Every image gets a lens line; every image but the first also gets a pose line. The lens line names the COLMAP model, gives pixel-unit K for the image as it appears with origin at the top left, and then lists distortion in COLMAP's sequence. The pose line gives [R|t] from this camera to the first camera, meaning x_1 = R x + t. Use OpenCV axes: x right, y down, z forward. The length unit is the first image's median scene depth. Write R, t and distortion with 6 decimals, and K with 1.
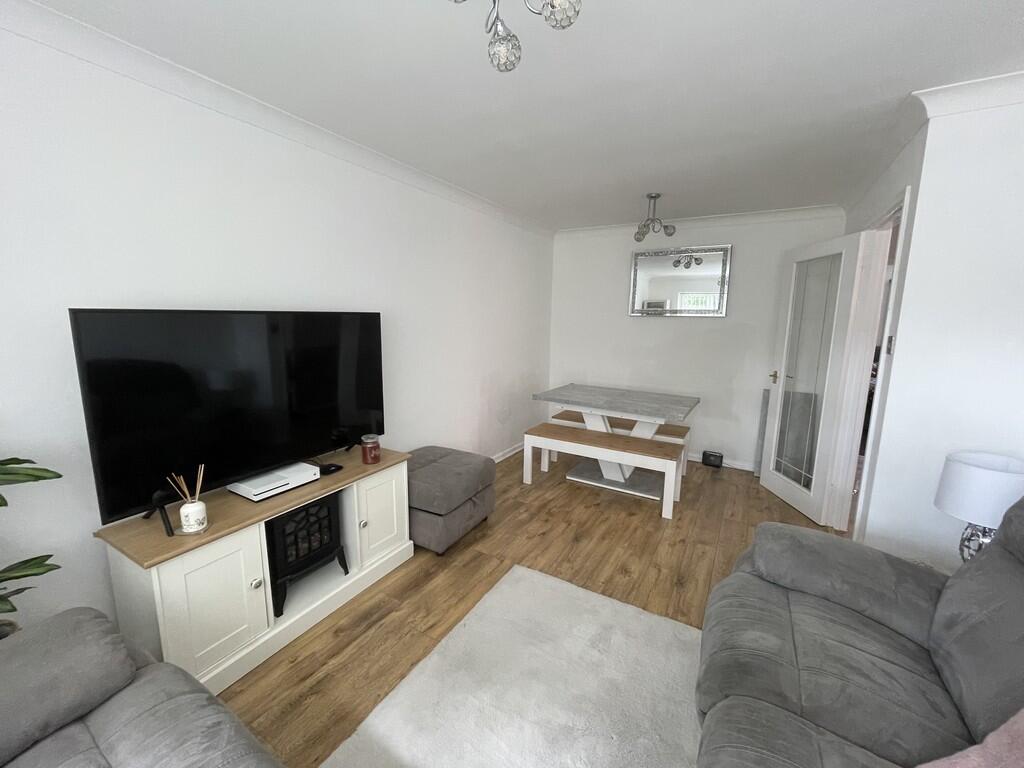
lens RADIAL K [[413.5, 0, 515.9], [0, 413.5, 380.5], [0, 0, 1]] dist [0.002525, 0.000743]
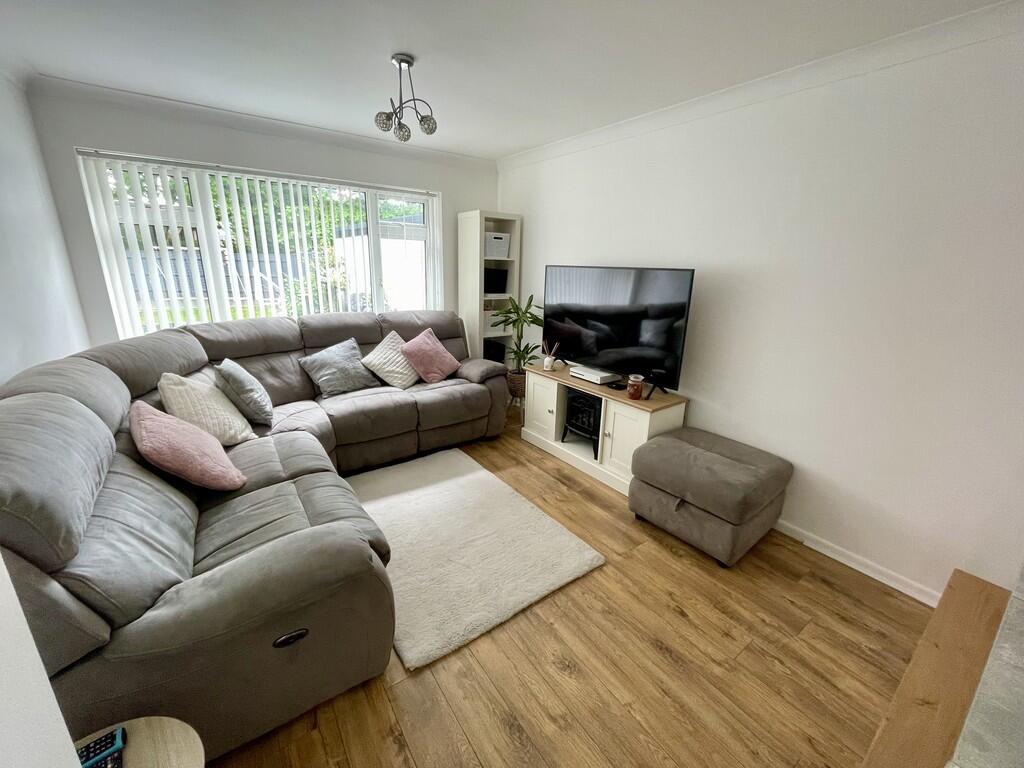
lens RADIAL K [[413.5, 0, 516.1], [0, 413.5, 384.6], [0, 0, 1]] dist [0.002525, 0.000743]
pose [[-0.406039, 0.222483, -0.886360, 0.774967], [-0.183663, 0.930255, 0.317636, -0.141686], [0.895210, 0.291765, -0.336858, 1.020447]]
